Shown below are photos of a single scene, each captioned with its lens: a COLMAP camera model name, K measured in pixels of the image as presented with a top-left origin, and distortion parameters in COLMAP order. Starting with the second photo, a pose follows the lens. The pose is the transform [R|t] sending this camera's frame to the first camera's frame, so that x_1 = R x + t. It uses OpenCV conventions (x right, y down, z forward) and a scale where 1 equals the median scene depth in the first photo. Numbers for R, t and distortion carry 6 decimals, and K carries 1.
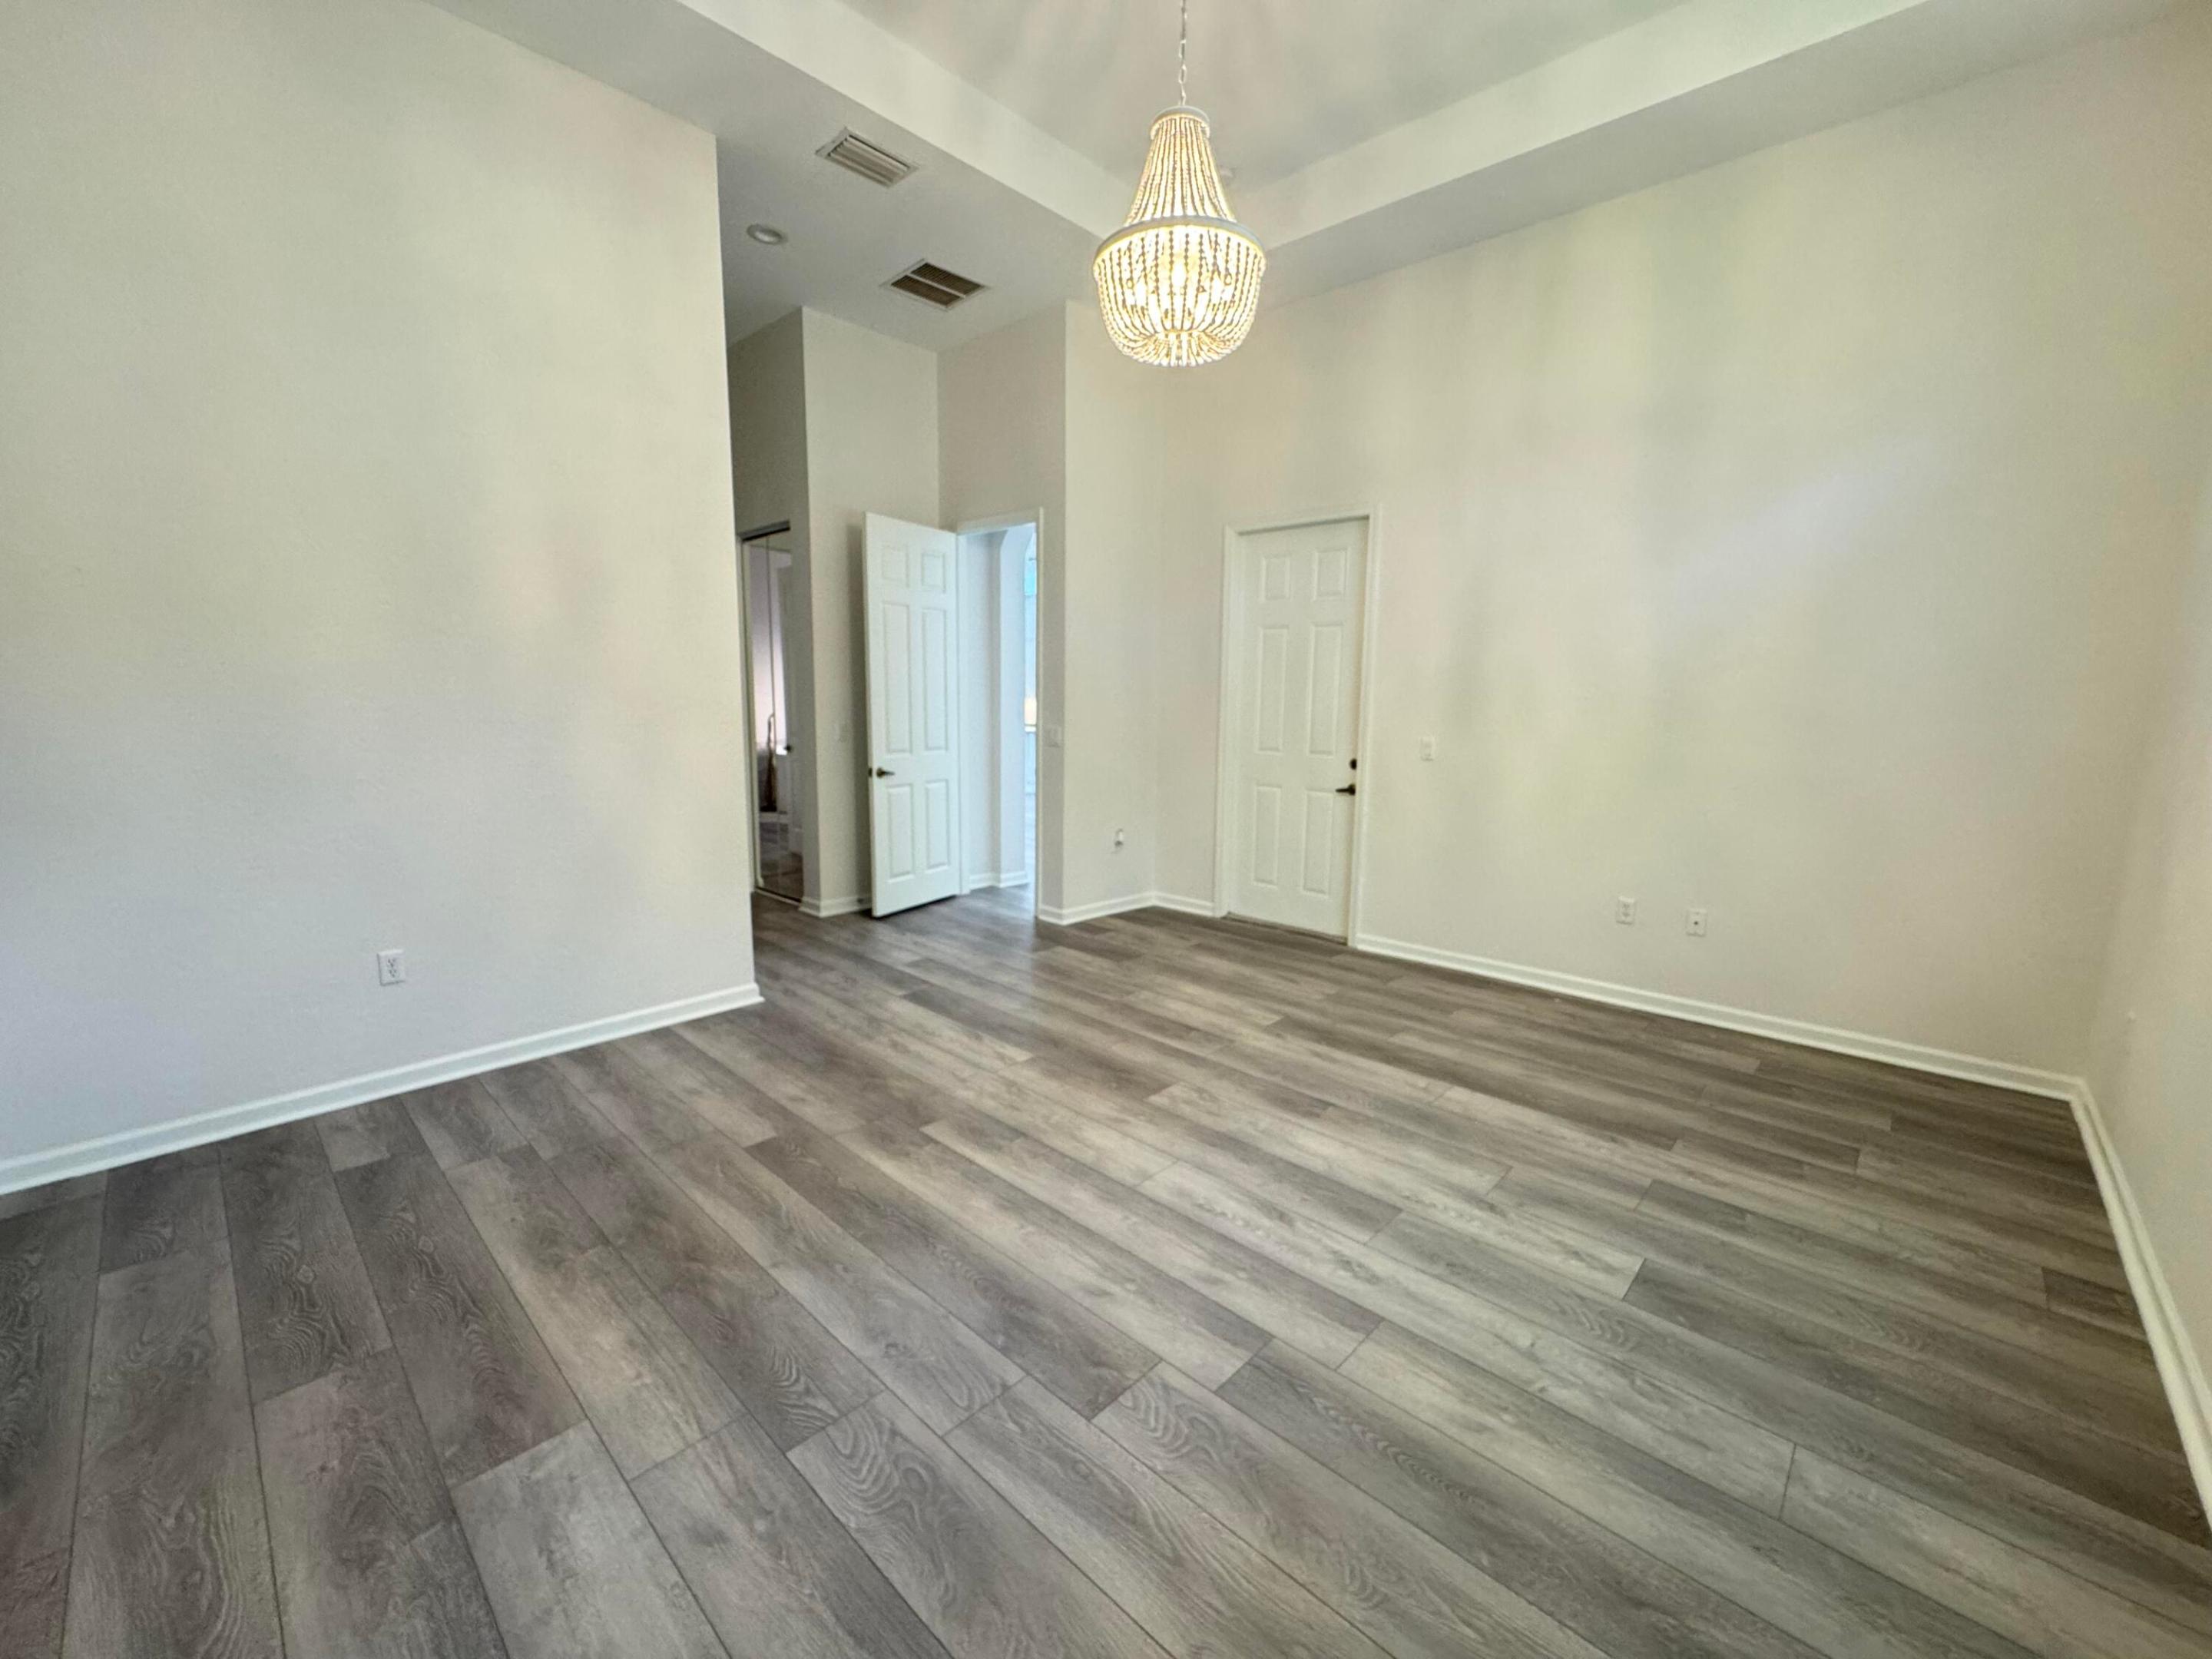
lens RADIAL K [[889.0, 0, 1108.0], [0, 889.0, 828.2], [0, 0, 1]] dist [-0.001244, 0.000632]
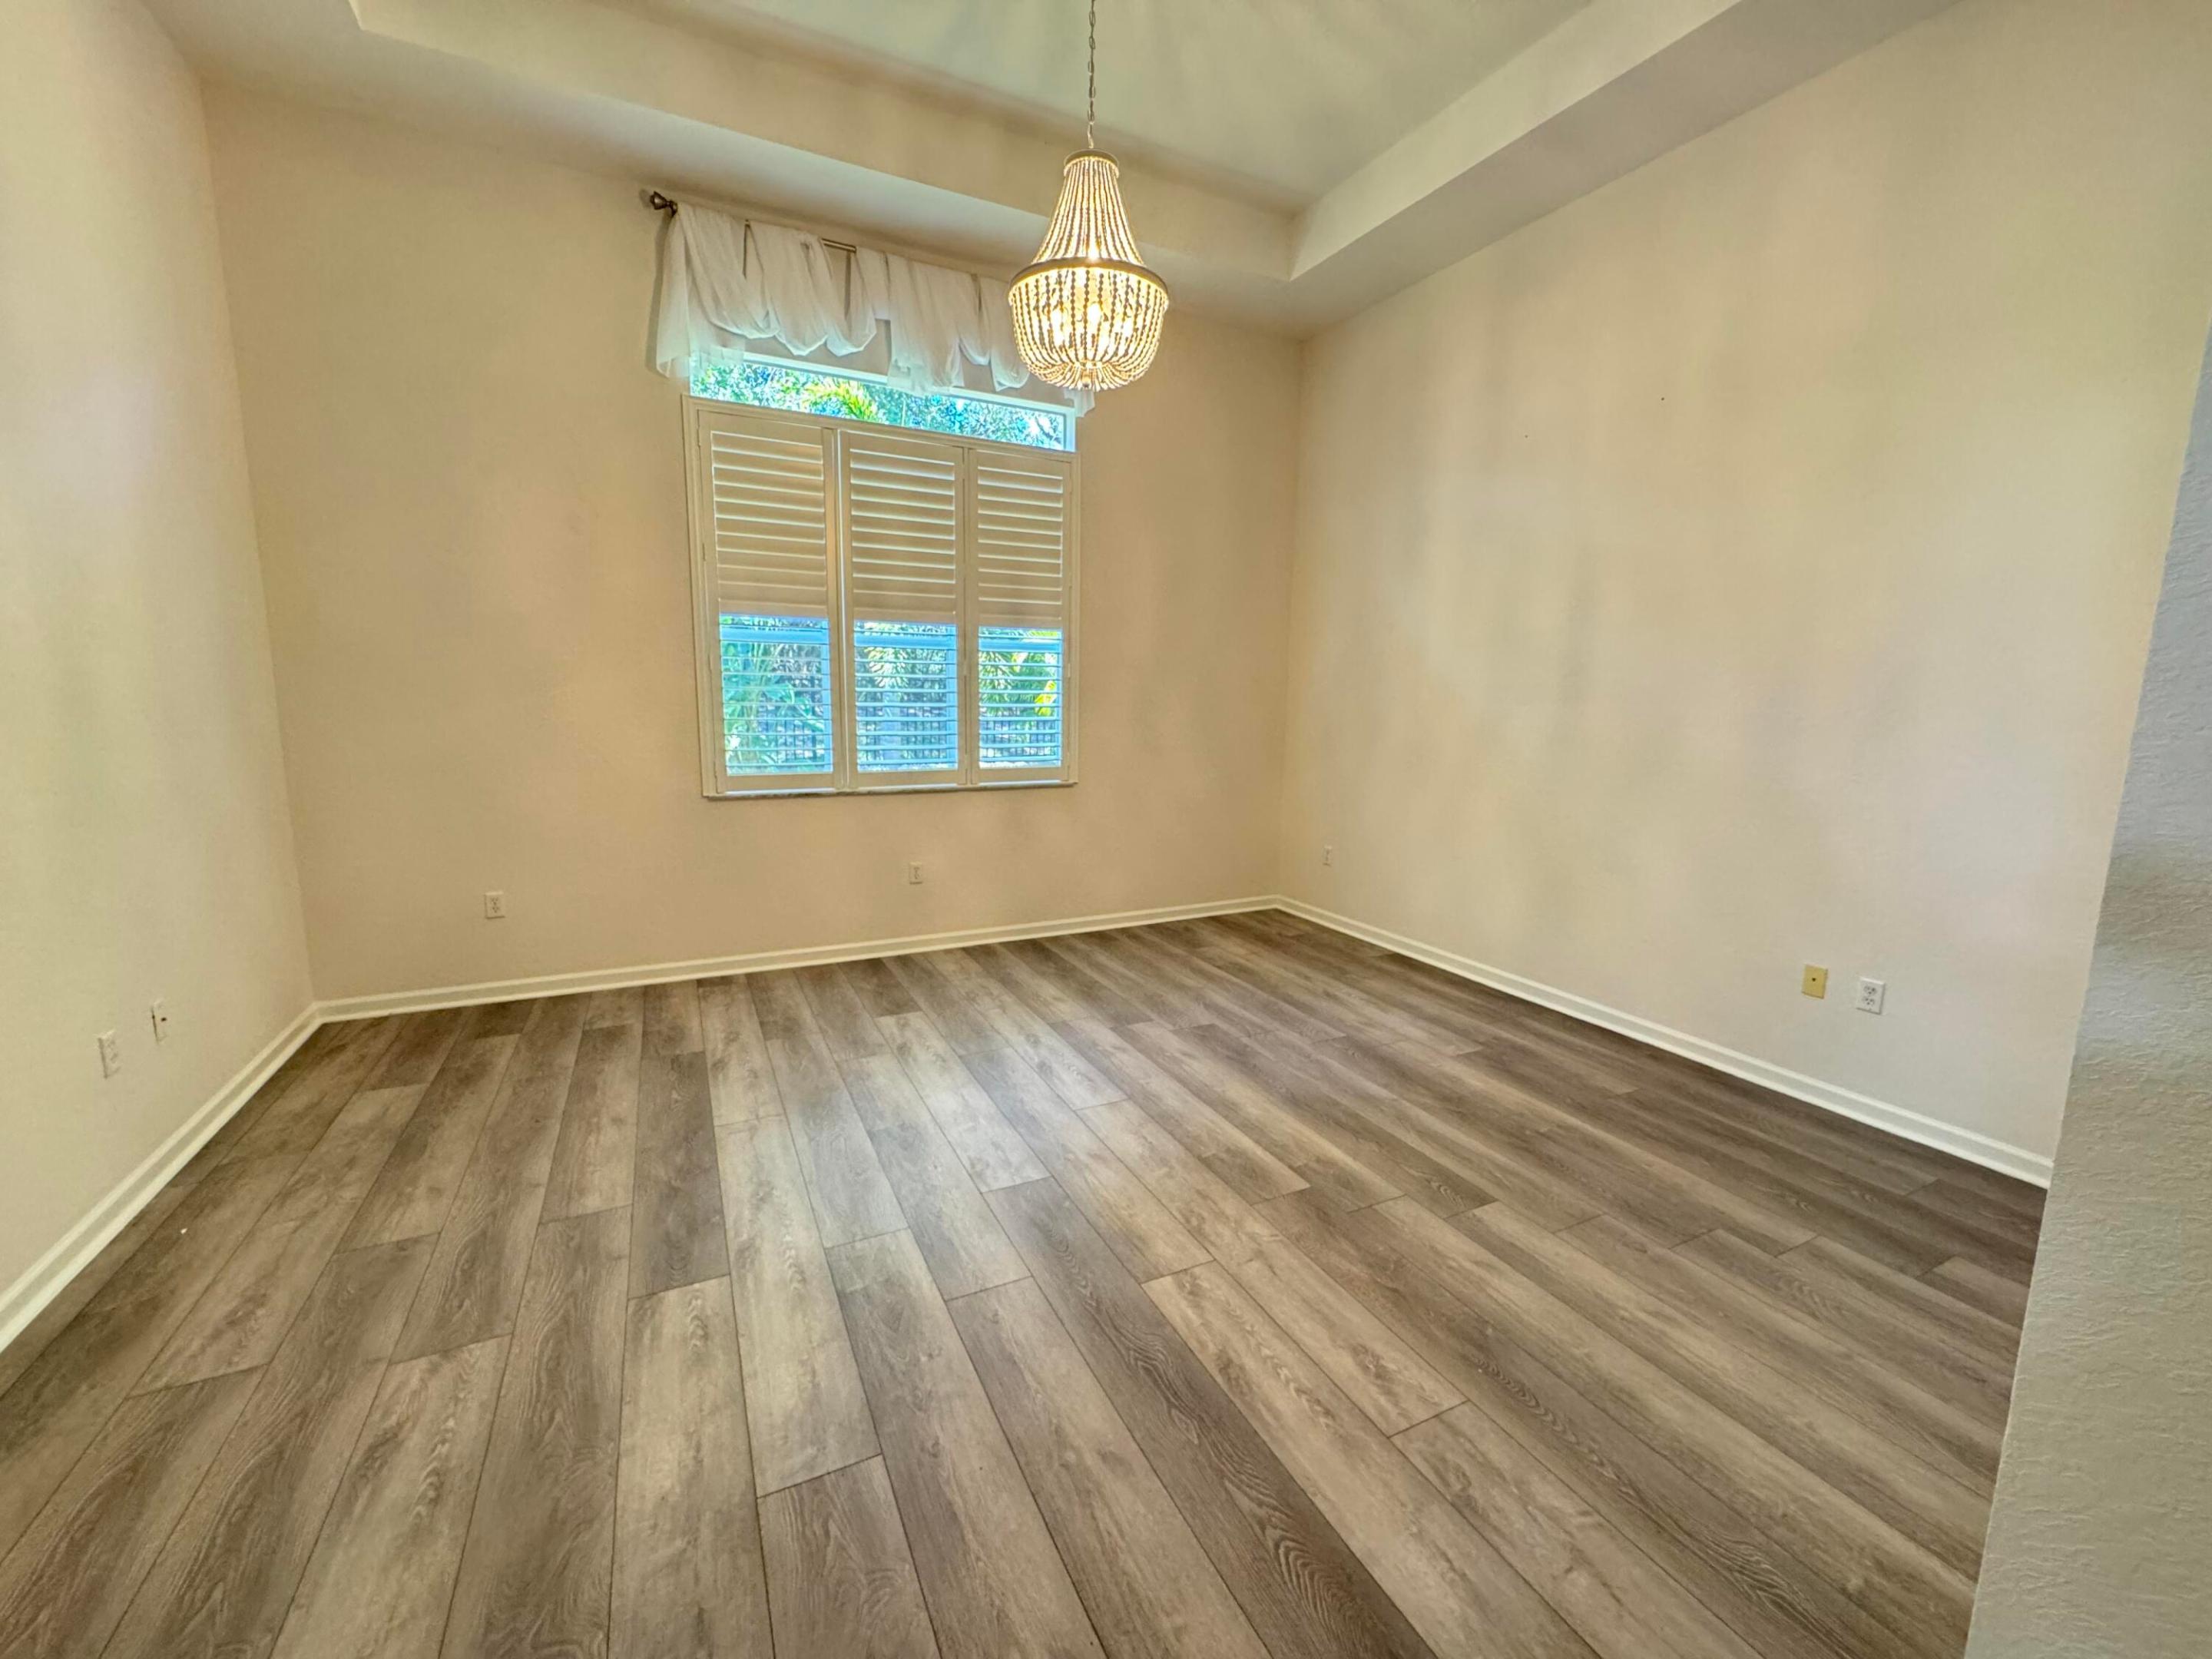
lens RADIAL K [[889.0, 0, 1107.4], [0, 889.0, 826.2], [0, 0, 1]] dist [-0.001244, 0.000632]
pose [[-0.937194, -0.078915, 0.339764, -0.315114], [0.025719, 0.955786, 0.292937, -0.304159], [-0.347859, 0.283277, -0.893727, 1.891661]]
